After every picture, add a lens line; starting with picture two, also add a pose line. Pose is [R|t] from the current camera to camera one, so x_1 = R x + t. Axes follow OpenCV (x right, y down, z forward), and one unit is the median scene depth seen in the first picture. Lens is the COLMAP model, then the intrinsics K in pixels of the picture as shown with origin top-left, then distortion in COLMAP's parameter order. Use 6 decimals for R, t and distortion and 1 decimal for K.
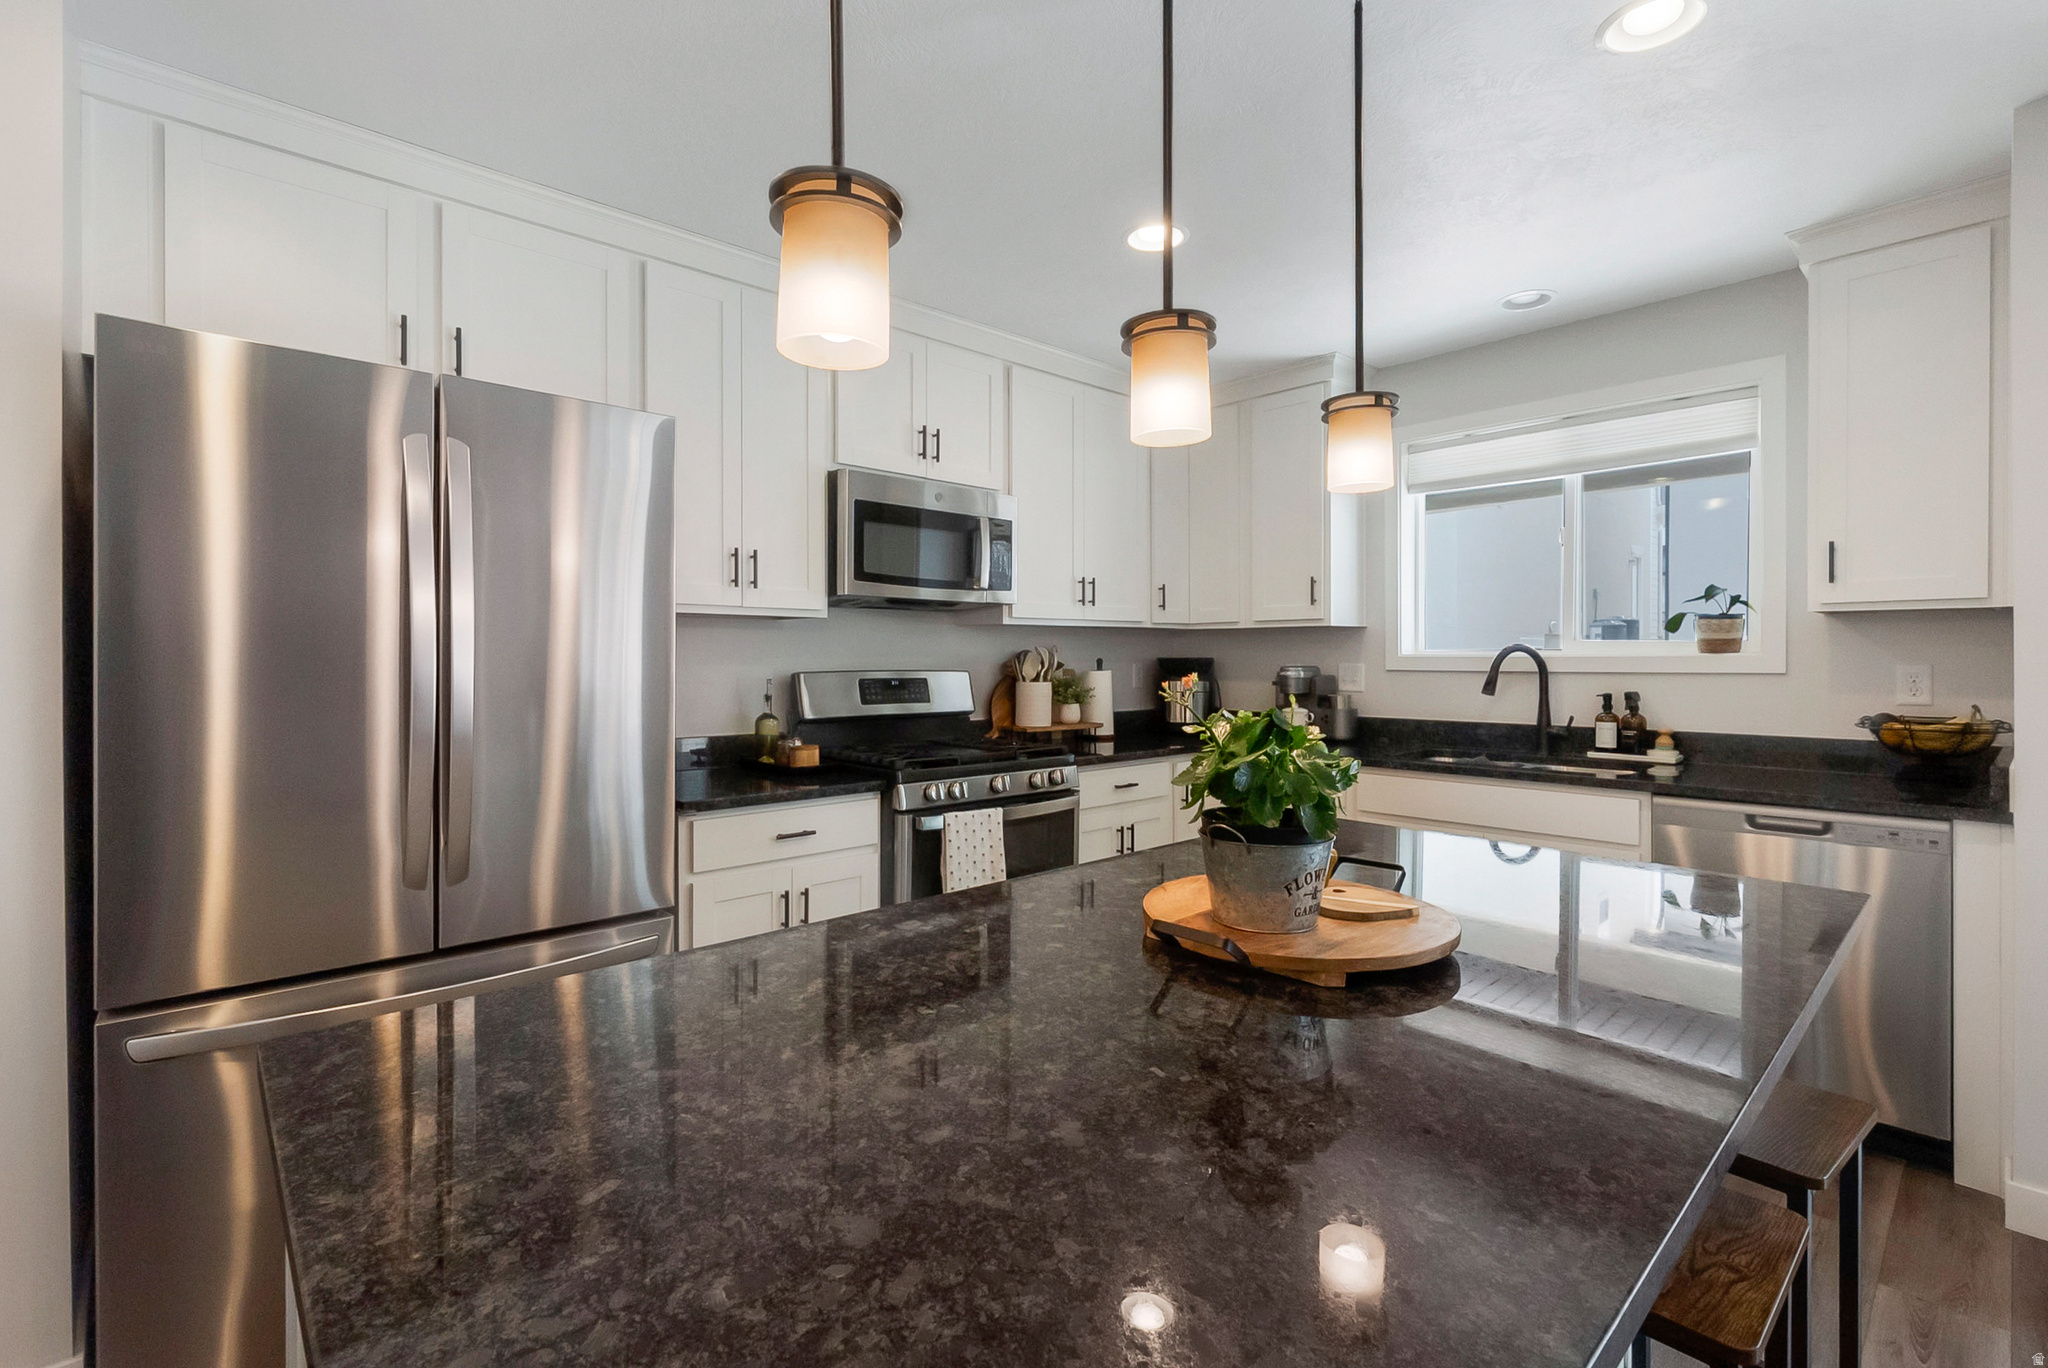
lens RADIAL K [[917.1, 0, 1026.1], [0, 917.1, 675.3], [0, 0, 1]] dist [-0.001979, -0.001061]
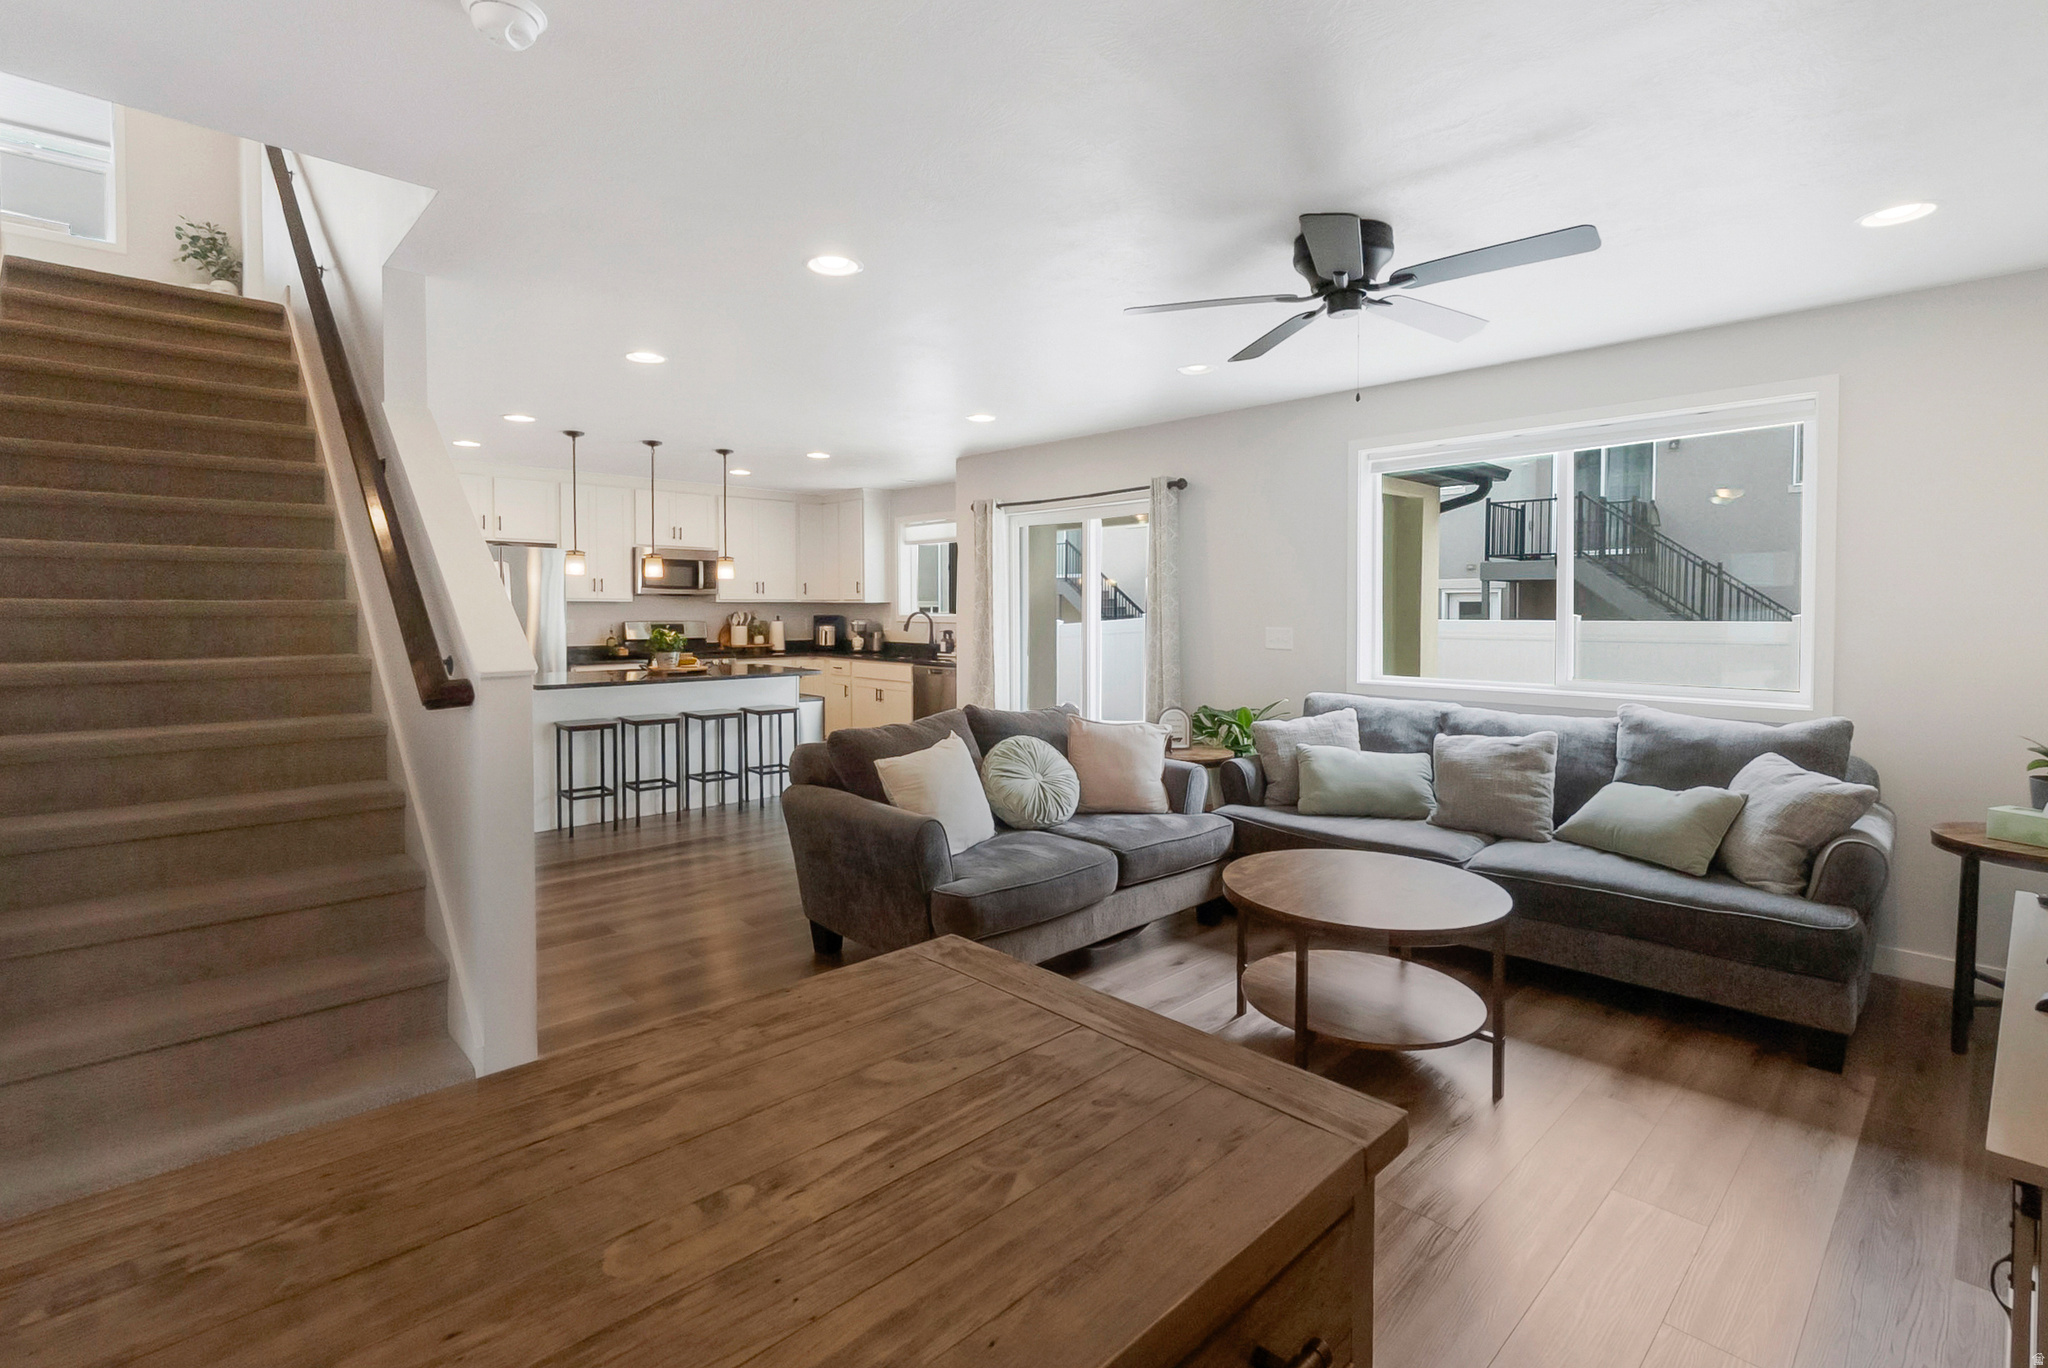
lens RADIAL K [[917.1, 0, 1033.9], [0, 917.1, 631.2], [0, 0, 1]] dist [-0.001979, -0.001061]
pose [[0.999257, 0.002479, 0.038453, 0.751666], [-0.002728, 0.999976, 0.006416, 0.003715], [-0.038437, -0.006516, 0.999240, -1.523891]]
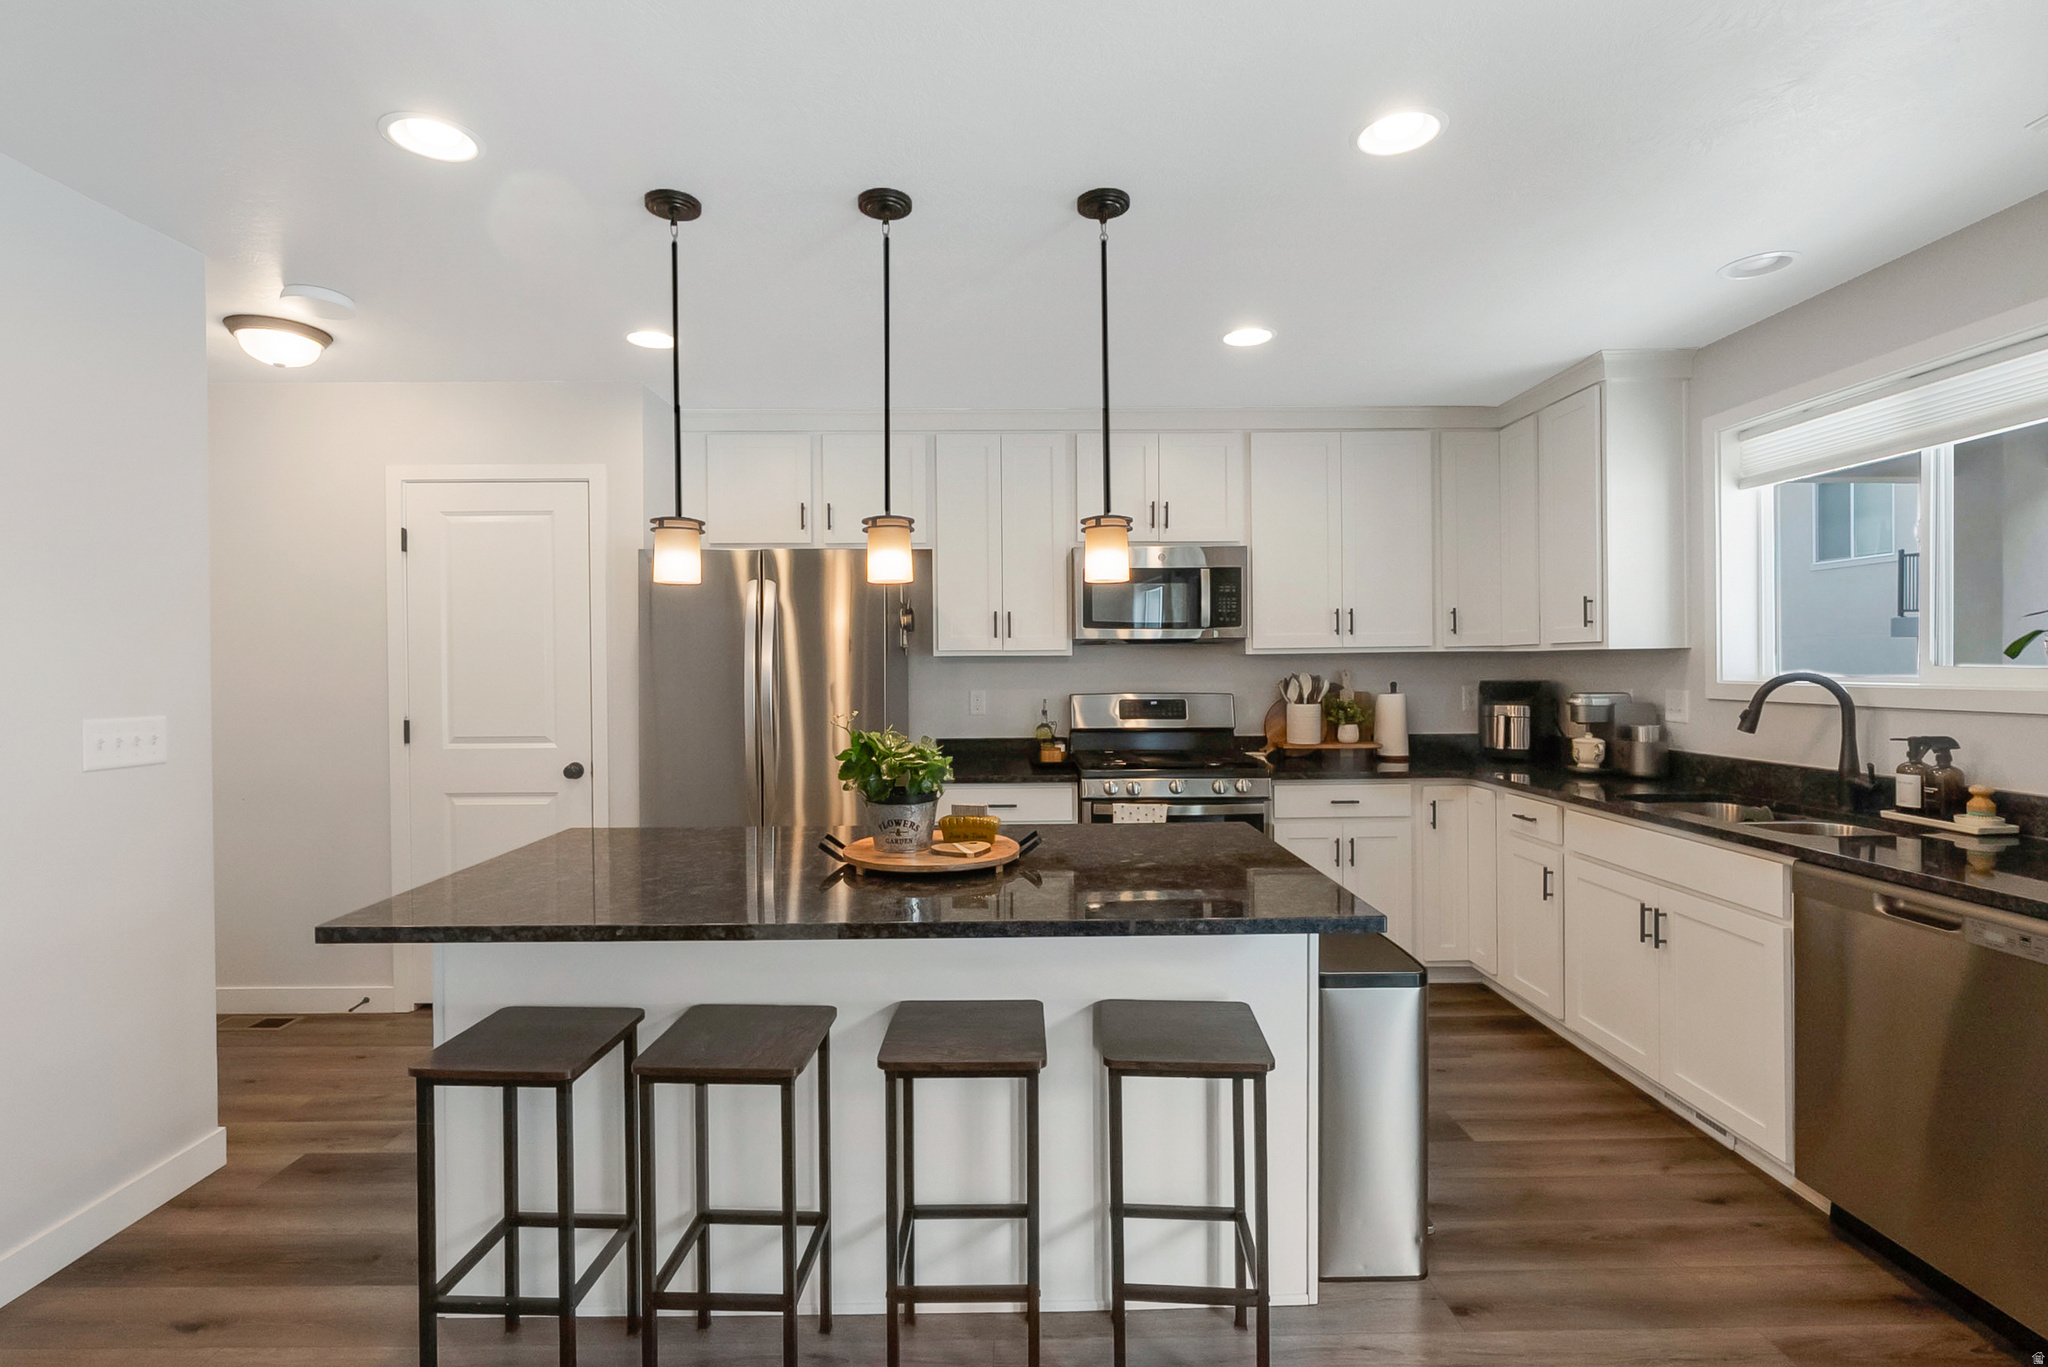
lens RADIAL K [[926.8, 0, 1024.6], [0, 926.8, 674.8], [0, 0, 1]] dist [0.000192, 0.000639]
pose [[0.748939, 0.001418, -0.662638, 0.564719], [-0.005969, 0.999972, -0.004607, -0.023140], [0.662612, 0.007406, 0.748926, -0.076360]]
